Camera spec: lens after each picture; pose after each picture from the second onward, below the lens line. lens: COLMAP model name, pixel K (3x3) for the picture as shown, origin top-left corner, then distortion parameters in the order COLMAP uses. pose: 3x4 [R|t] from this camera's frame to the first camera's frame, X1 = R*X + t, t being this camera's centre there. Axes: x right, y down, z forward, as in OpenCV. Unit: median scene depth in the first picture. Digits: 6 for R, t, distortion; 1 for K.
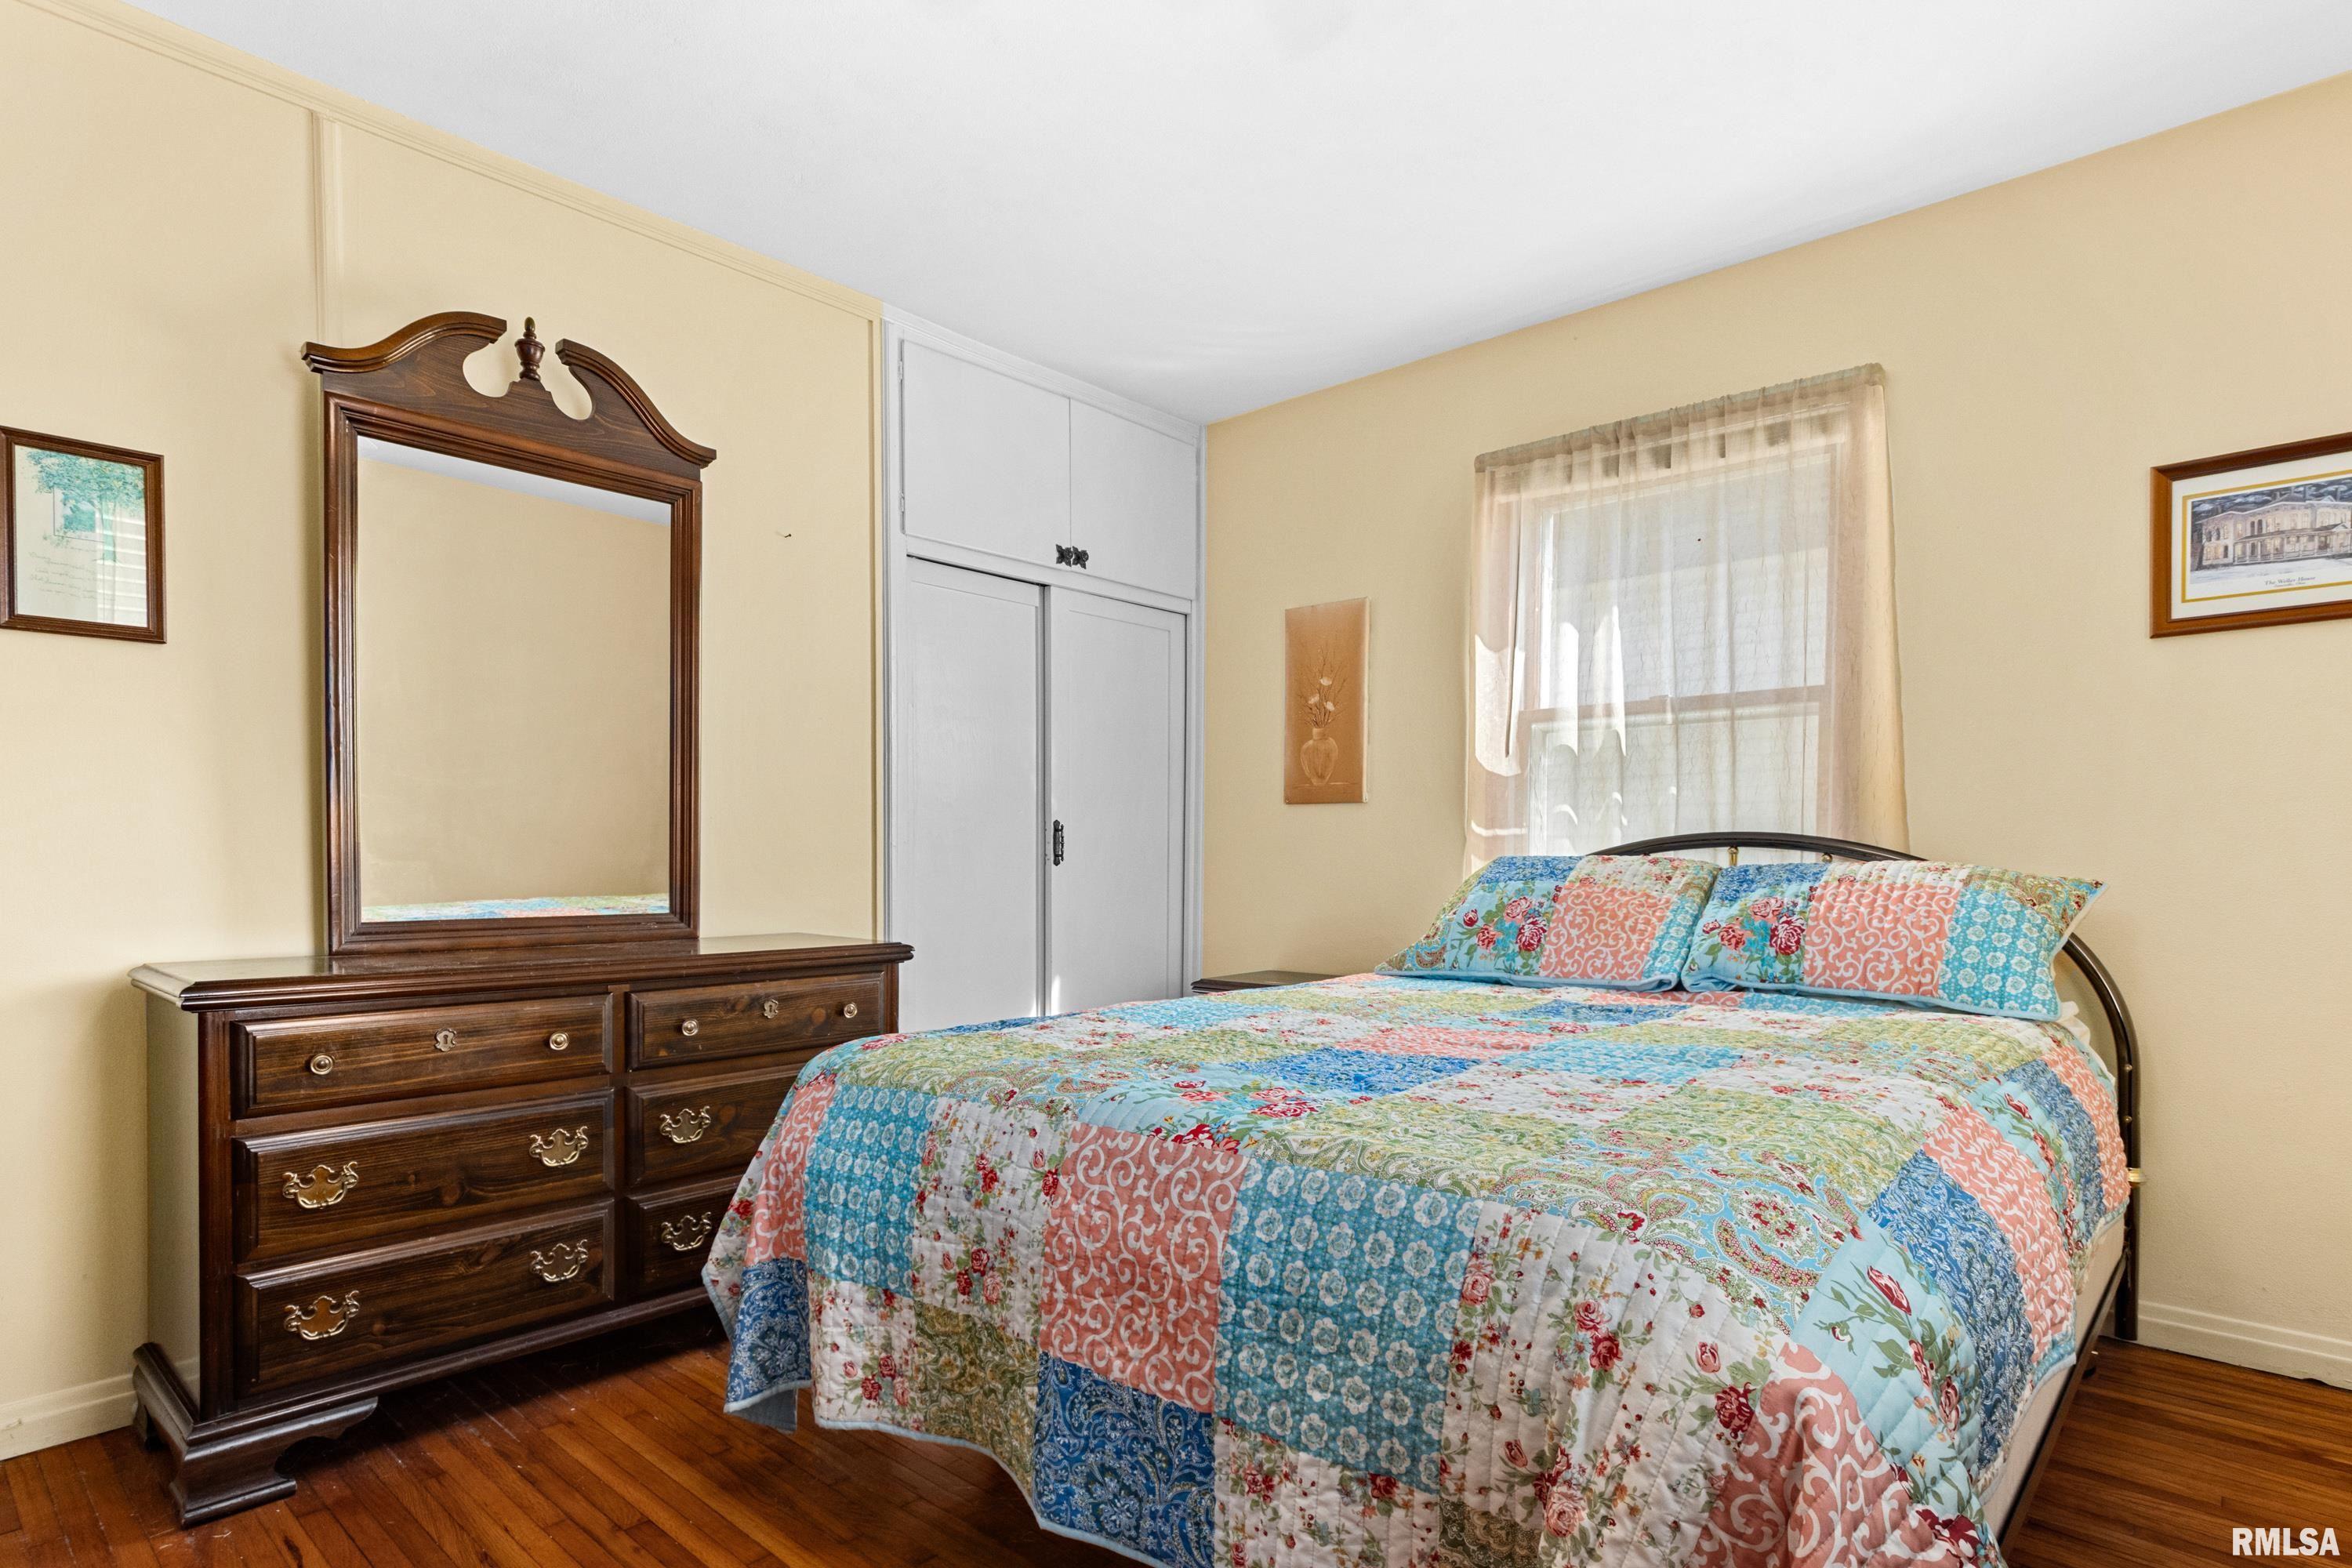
lens RADIAL K [[1199.6, 0, 1173.4], [0, 1199.6, 873.1], [0, 0, 1]] dist [0.004402, -0.003213]
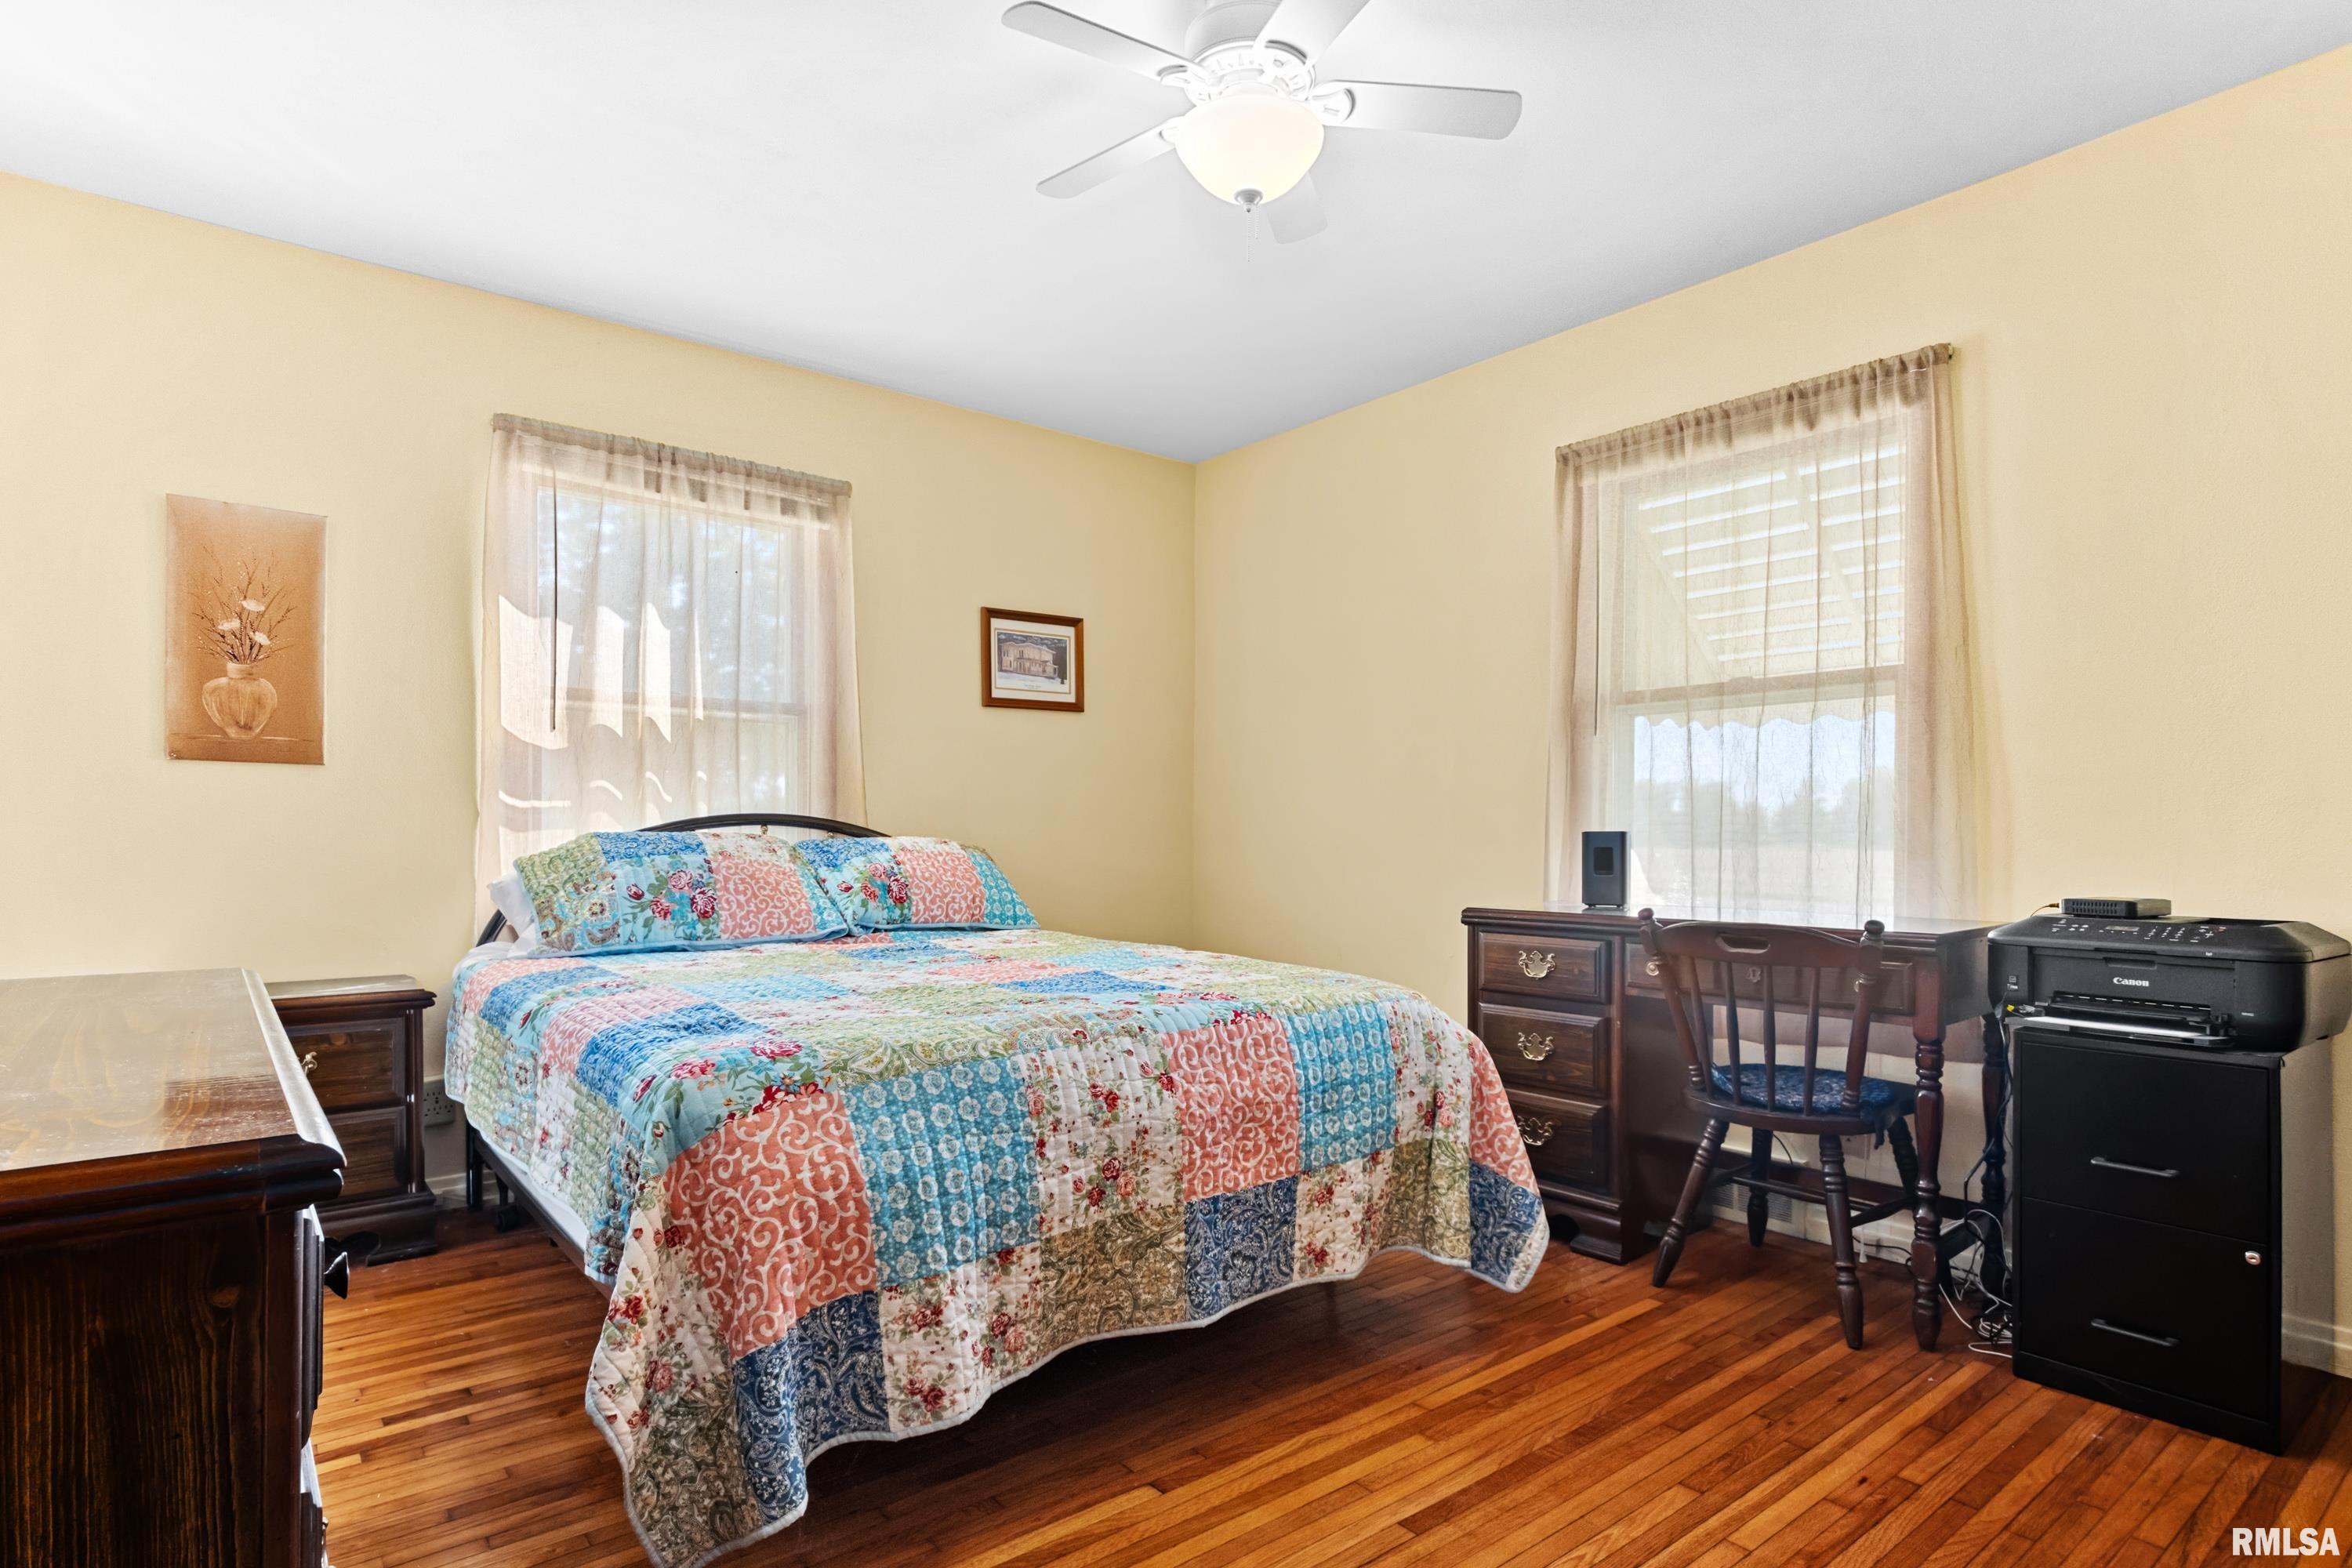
lens RADIAL K [[1199.6, 0, 1158.6], [0, 1199.6, 811.9], [0, 0, 1]] dist [0.004402, -0.003213]
pose [[0.184112, 0.017962, 0.982741, -1.308090], [0.009348, 0.999756, -0.020025, -0.012722], [-0.982861, 0.012874, 0.183899, 0.701871]]
